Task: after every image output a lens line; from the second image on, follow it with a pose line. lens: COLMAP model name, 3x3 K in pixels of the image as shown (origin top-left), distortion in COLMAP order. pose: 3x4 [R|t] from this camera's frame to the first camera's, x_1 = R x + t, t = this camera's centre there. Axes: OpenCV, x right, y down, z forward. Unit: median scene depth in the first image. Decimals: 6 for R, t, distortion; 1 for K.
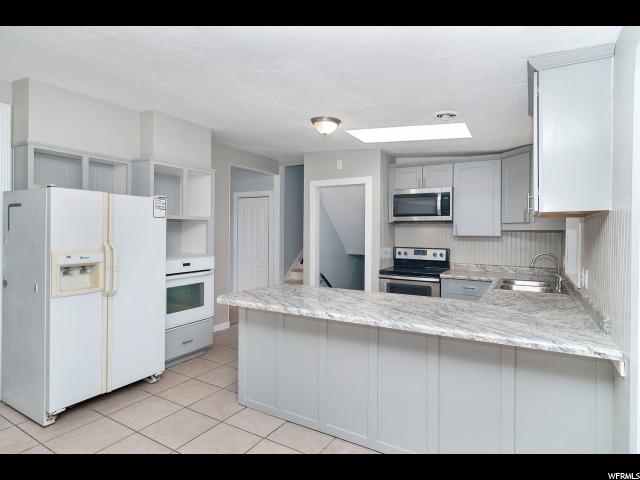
lens RADIAL K [[351.1, 0, 319.3], [0, 351.1, 239.1], [0, 0, 1]] dist [-0.002467, -0.000937]
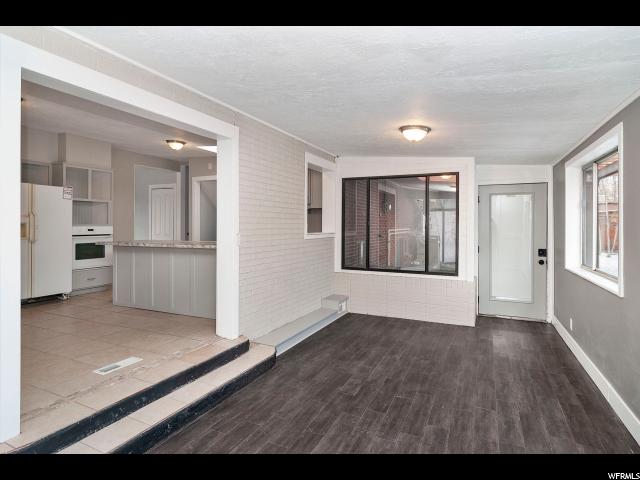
lens RADIAL K [[346.6, 0, 319.6], [0, 346.6, 229.8], [0, 0, 1]] dist [0.003236, 0.000585]
pose [[0.995429, -0.004479, 0.095400, 0.456106], [0.005080, 0.999969, -0.006054, 0.079405], [-0.095370, 0.006511, 0.995421, -0.596981]]
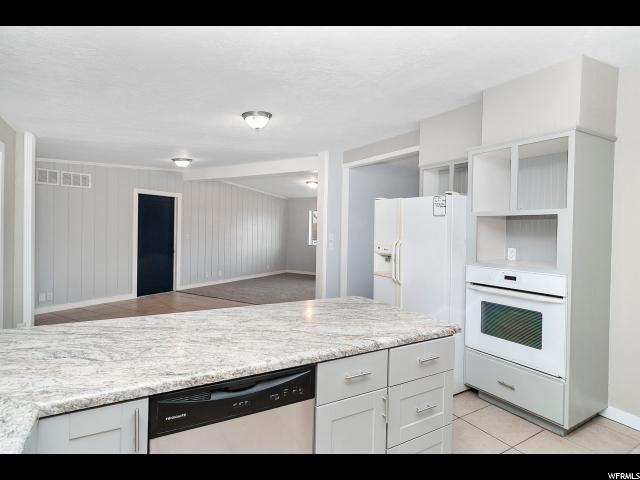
lens RADIAL K [[355.8, 0, 322.8], [0, 355.8, 219.2], [0, 0, 1]] dist [0.001291, 0.001157]
pose [[-0.443141, -0.042302, -0.895453, 0.420976], [-0.050805, 0.998466, -0.022026, -0.011598], [0.895011, 0.035733, -0.444610, 0.895282]]
